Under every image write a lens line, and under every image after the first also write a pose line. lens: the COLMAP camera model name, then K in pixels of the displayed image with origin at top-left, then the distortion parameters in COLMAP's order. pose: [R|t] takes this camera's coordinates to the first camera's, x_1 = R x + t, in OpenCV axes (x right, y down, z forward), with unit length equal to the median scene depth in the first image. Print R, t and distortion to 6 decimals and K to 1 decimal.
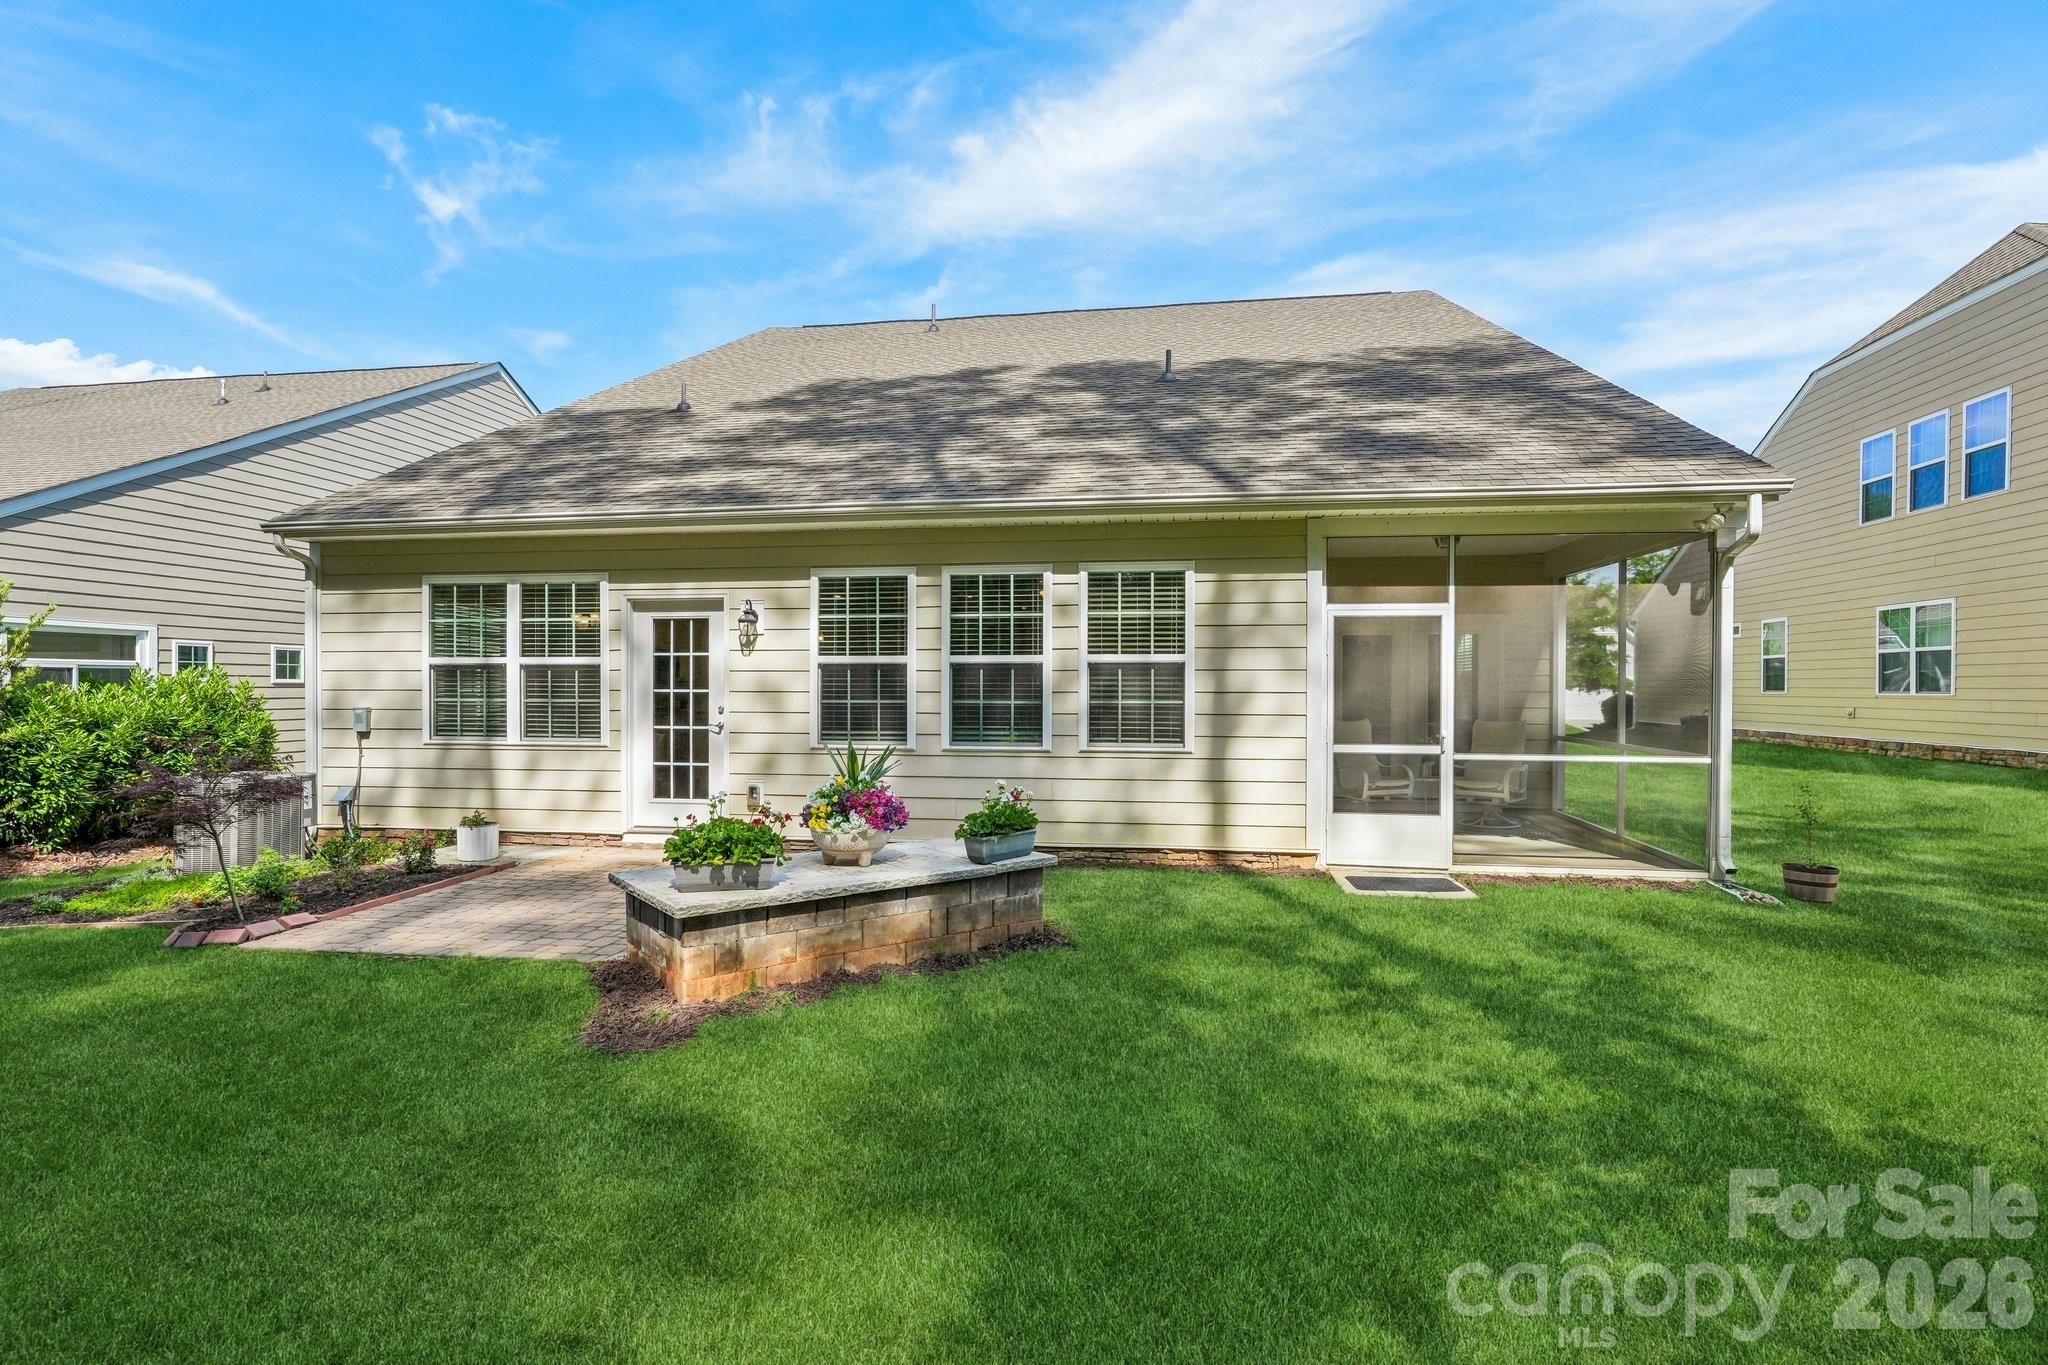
lens RADIAL K [[1021.2, 0, 1028.6], [0, 1021.2, 677.6], [0, 0, 1]] dist [0.001724, 0.003280]
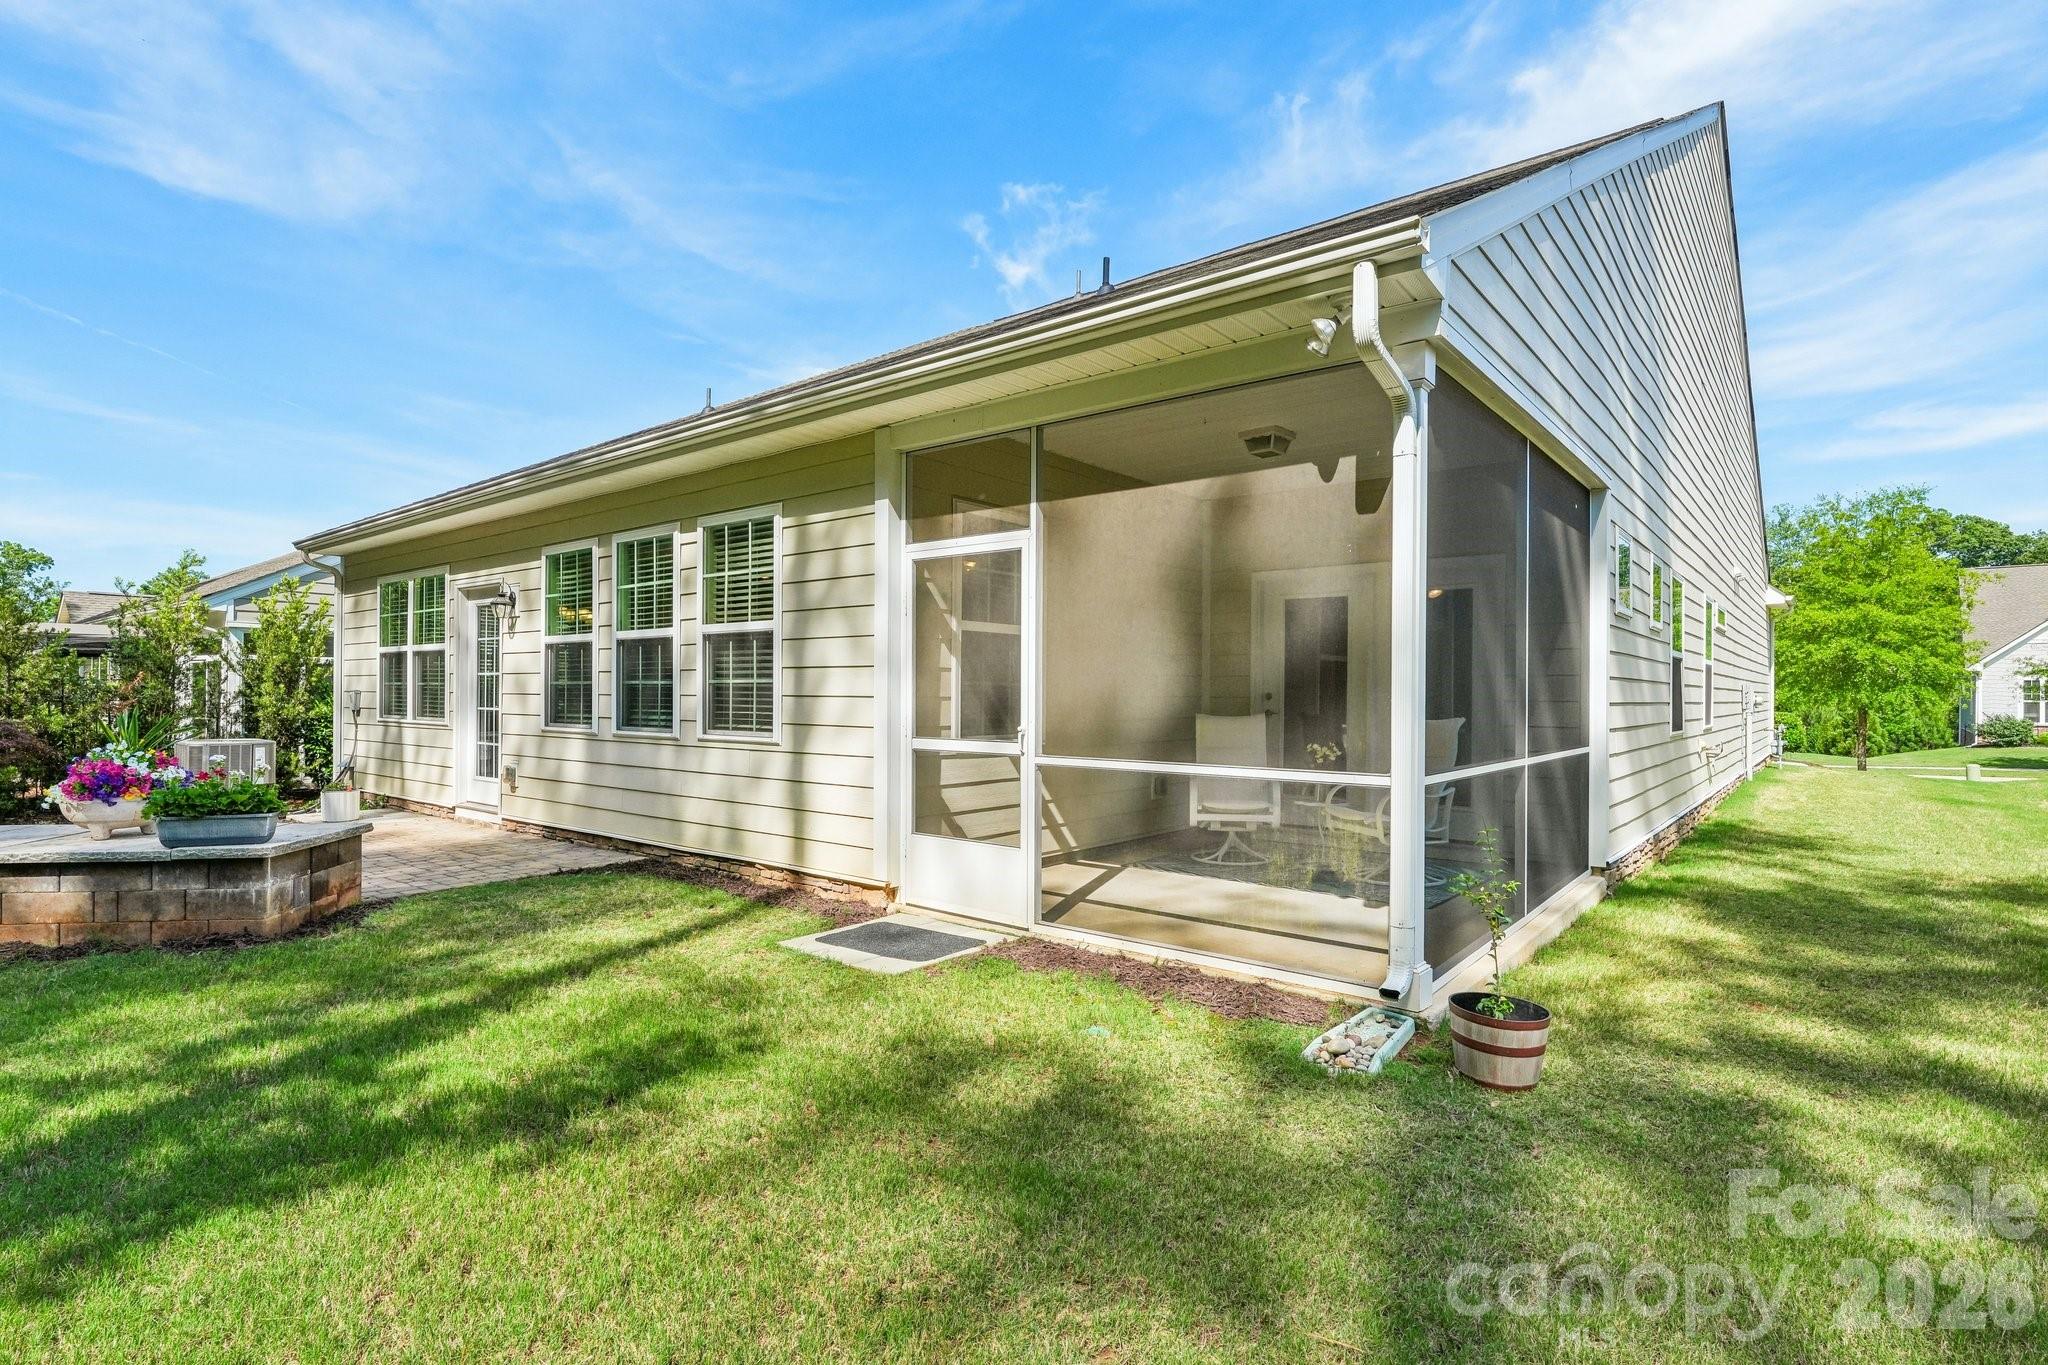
lens RADIAL K [[1021.2, 0, 1024.9], [0, 1021.2, 699.3], [0, 0, 1]] dist [0.001724, 0.003280]
pose [[0.862847, 0.005952, -0.505431, 0.728630], [0.002065, 0.999881, 0.015301, 0.026537], [0.505462, -0.014246, 0.862731, 0.414516]]
